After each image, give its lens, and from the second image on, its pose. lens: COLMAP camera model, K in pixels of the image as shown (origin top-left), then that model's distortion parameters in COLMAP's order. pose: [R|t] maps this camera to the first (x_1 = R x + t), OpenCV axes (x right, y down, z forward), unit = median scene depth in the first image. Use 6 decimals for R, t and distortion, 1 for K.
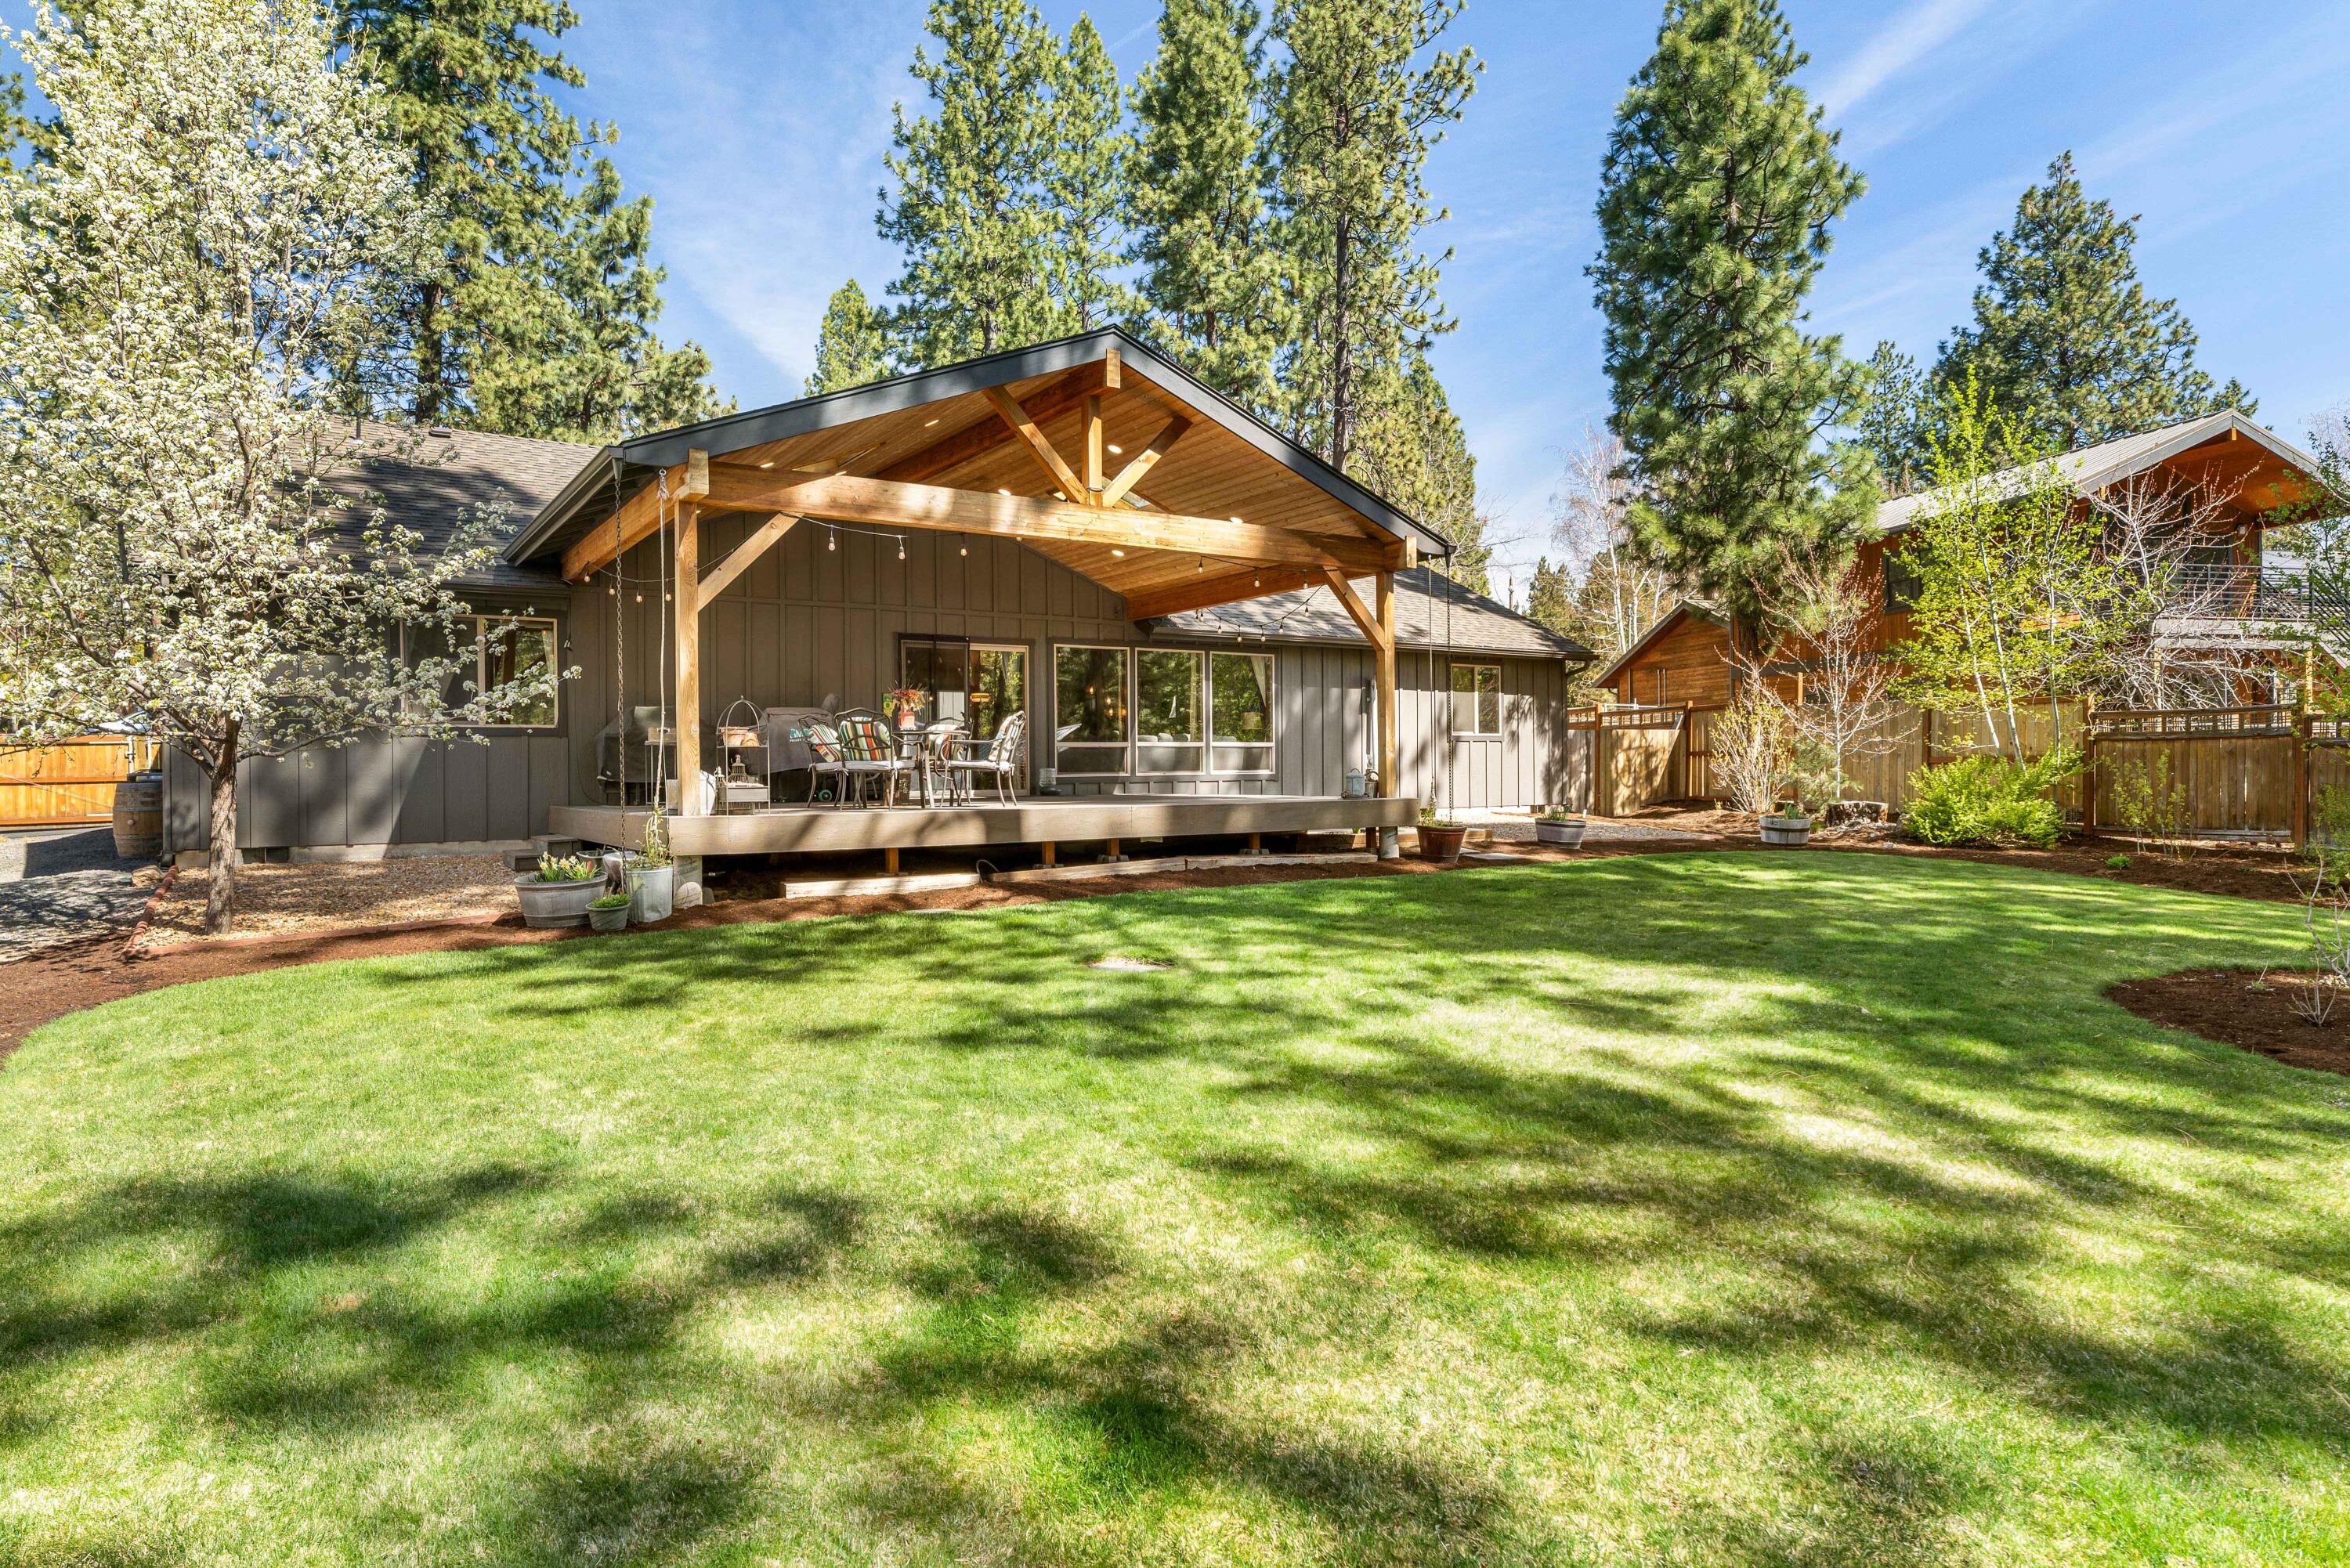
lens RADIAL K [[1332.2, 0, 1175.0], [0, 1332.2, 784.0], [0, 0, 1]] dist [-0.003378, -0.000185]
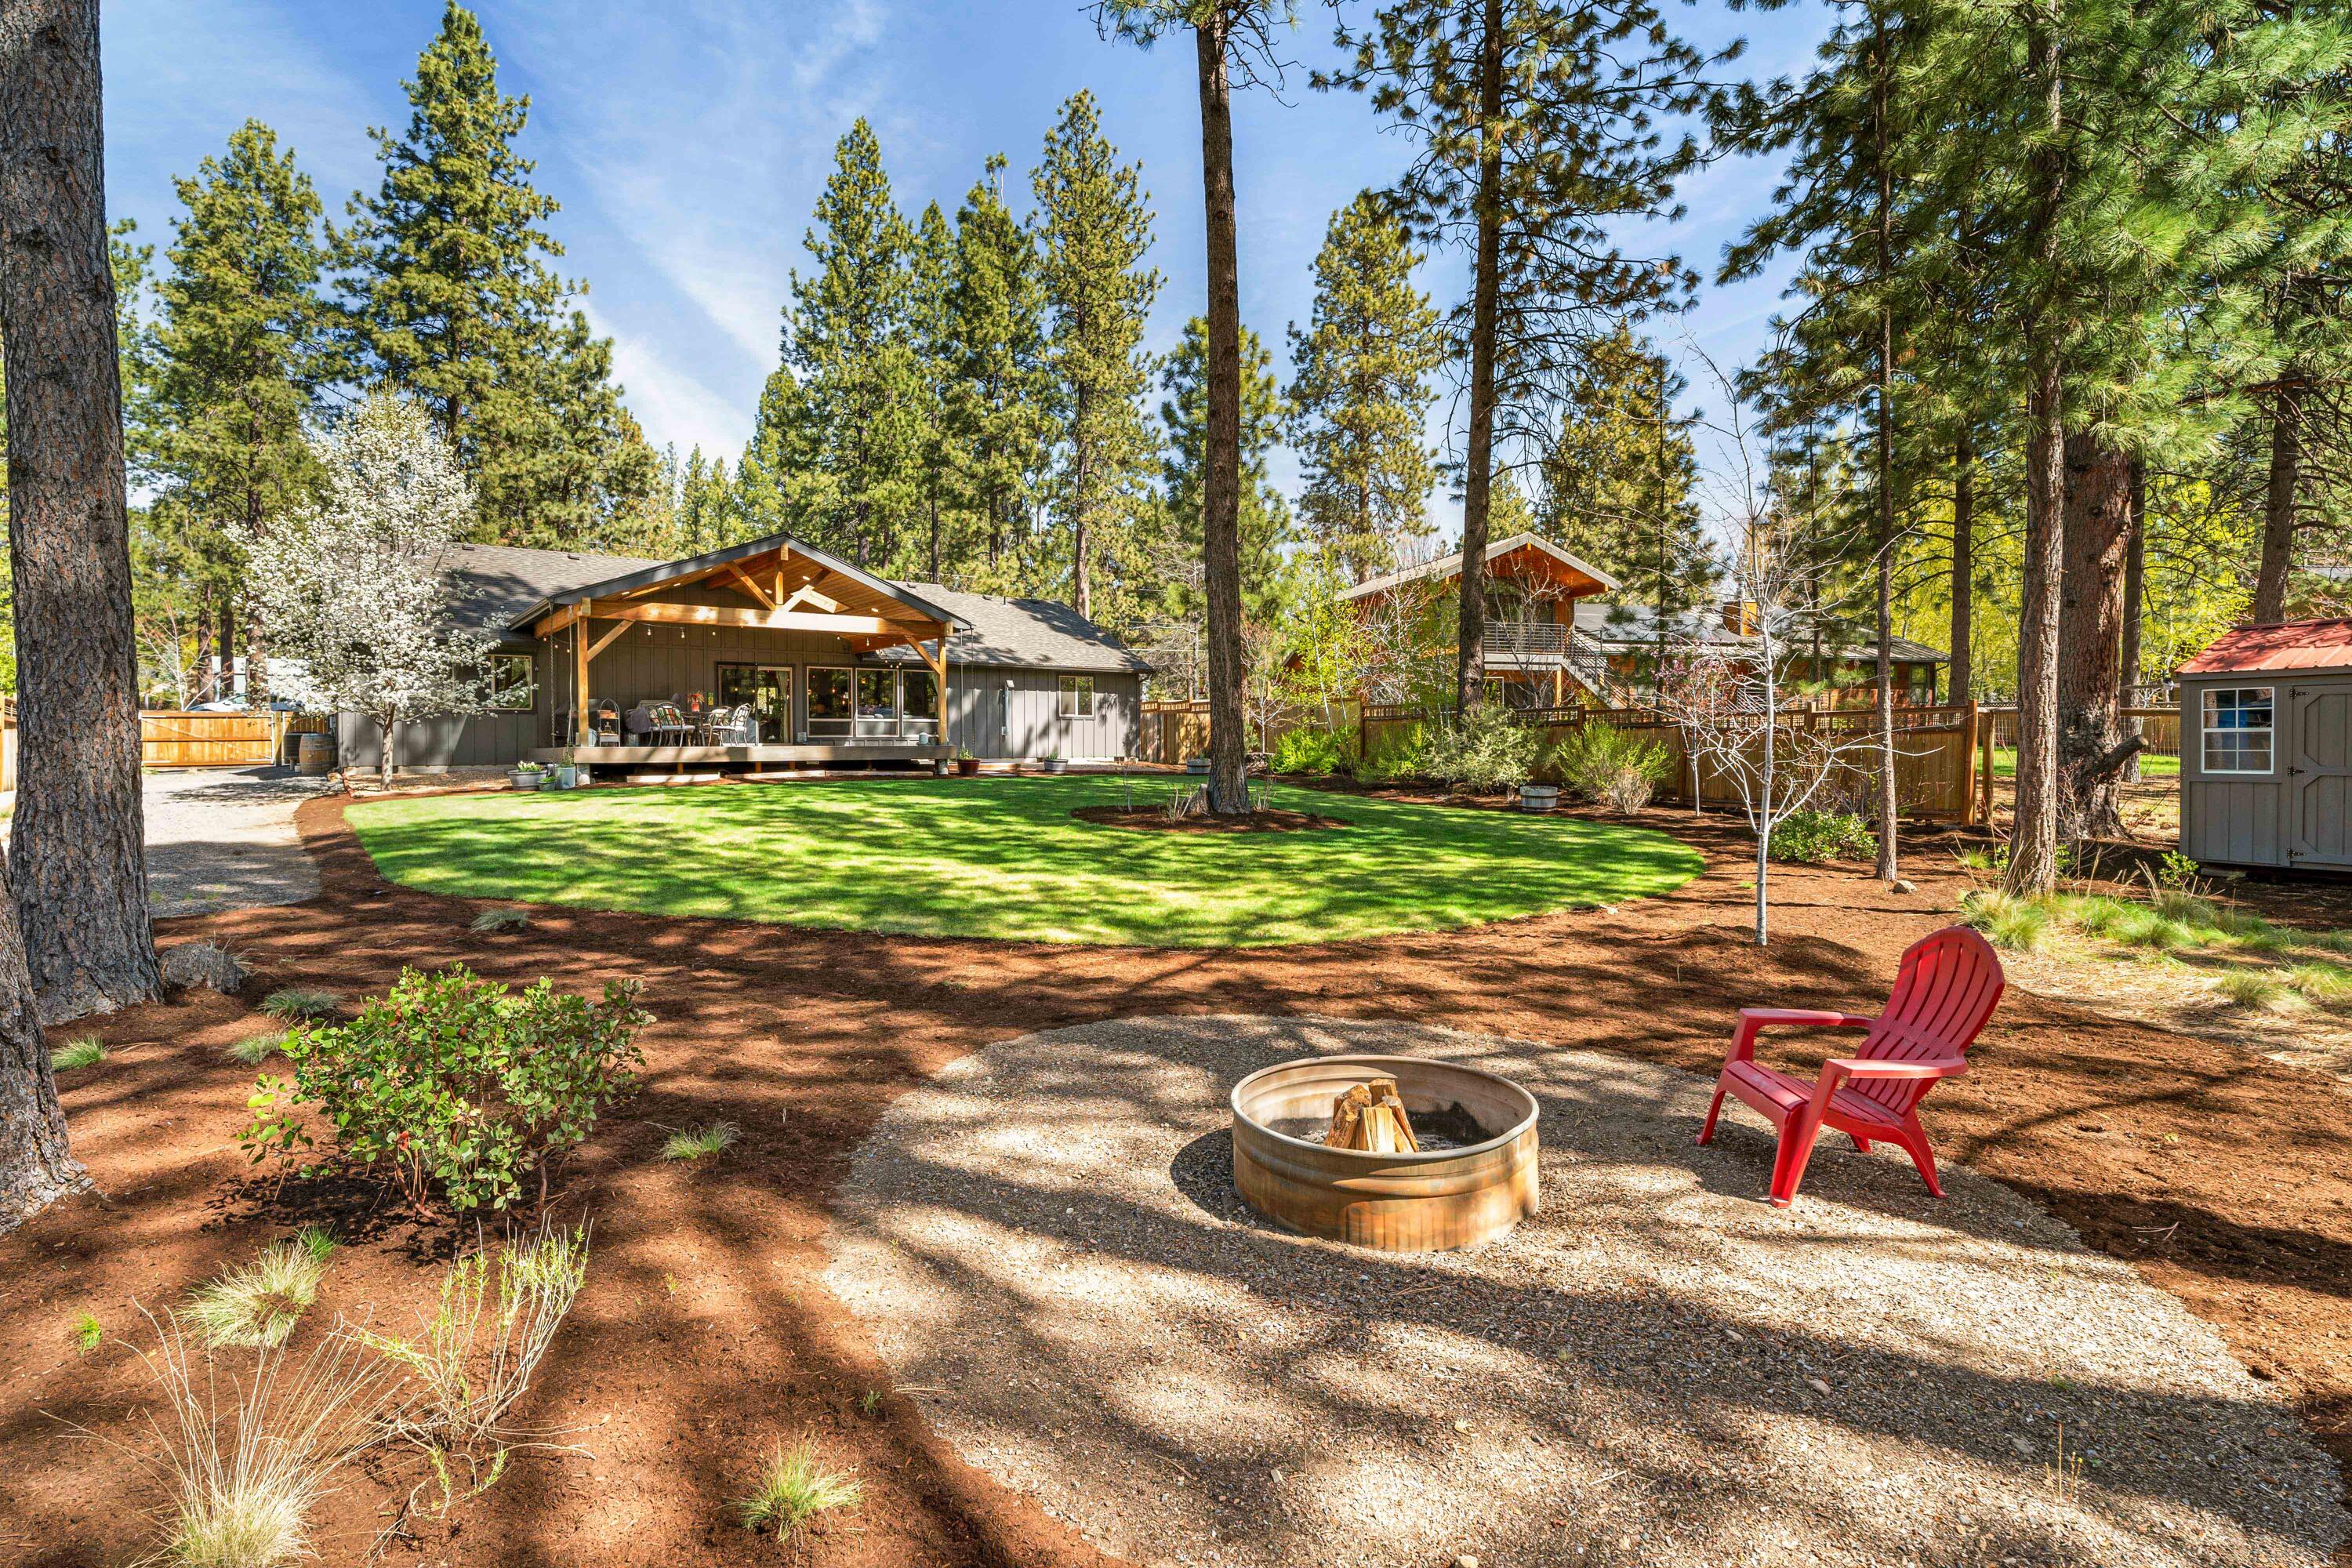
lens RADIAL K [[1103.1, 0, 1176.0], [0, 1103.1, 784.0], [0, 0, 1]] dist [-0.019009, 0.000062]
pose [[0.996956, 0.000657, 0.077963, 0.232430], [-0.002514, 0.999715, 0.023723, 0.016617], [-0.077925, -0.023847, 0.996674, -0.450030]]
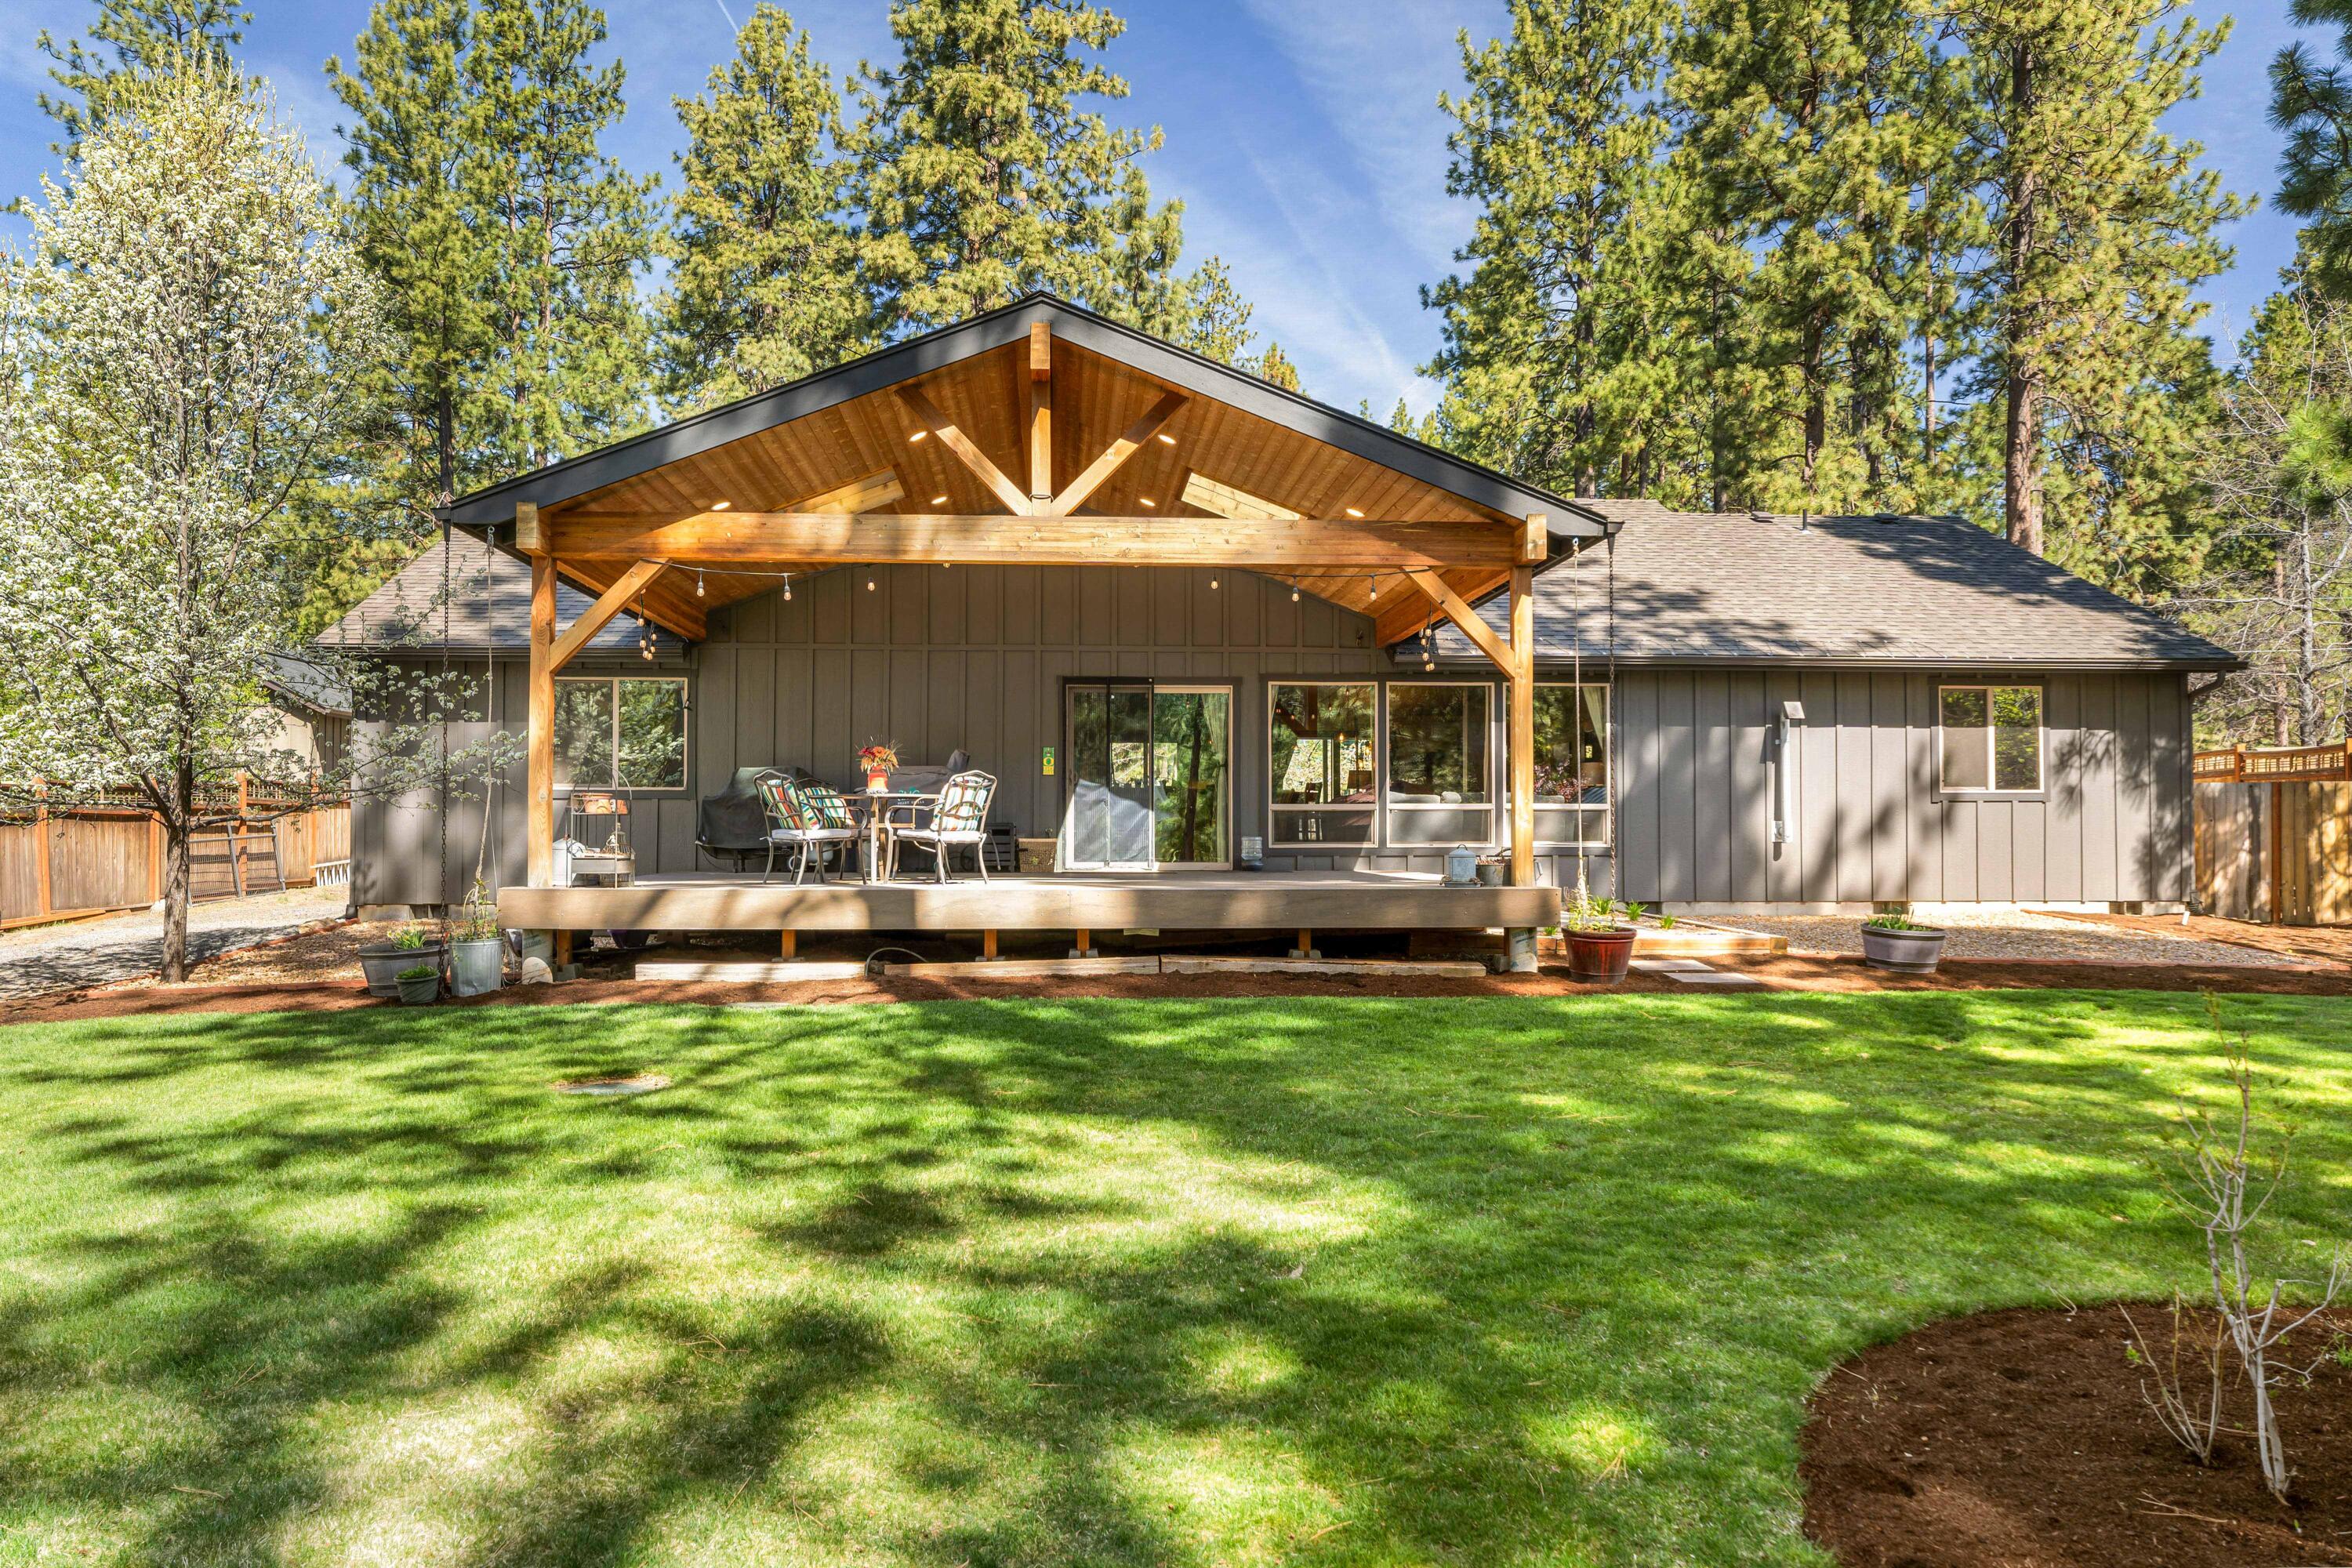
lens RADIAL K [[1590.2, 0, 1127.5], [0, 1590.2, 804.0], [0, 0, 1]] dist [0.001585, 0.000276]
pose [[0.863950, 0.002090, -0.503574, 0.243195], [-0.014971, 0.999656, -0.021537, -0.007344], [0.503356, 0.026146, 0.863684, 0.100633]]
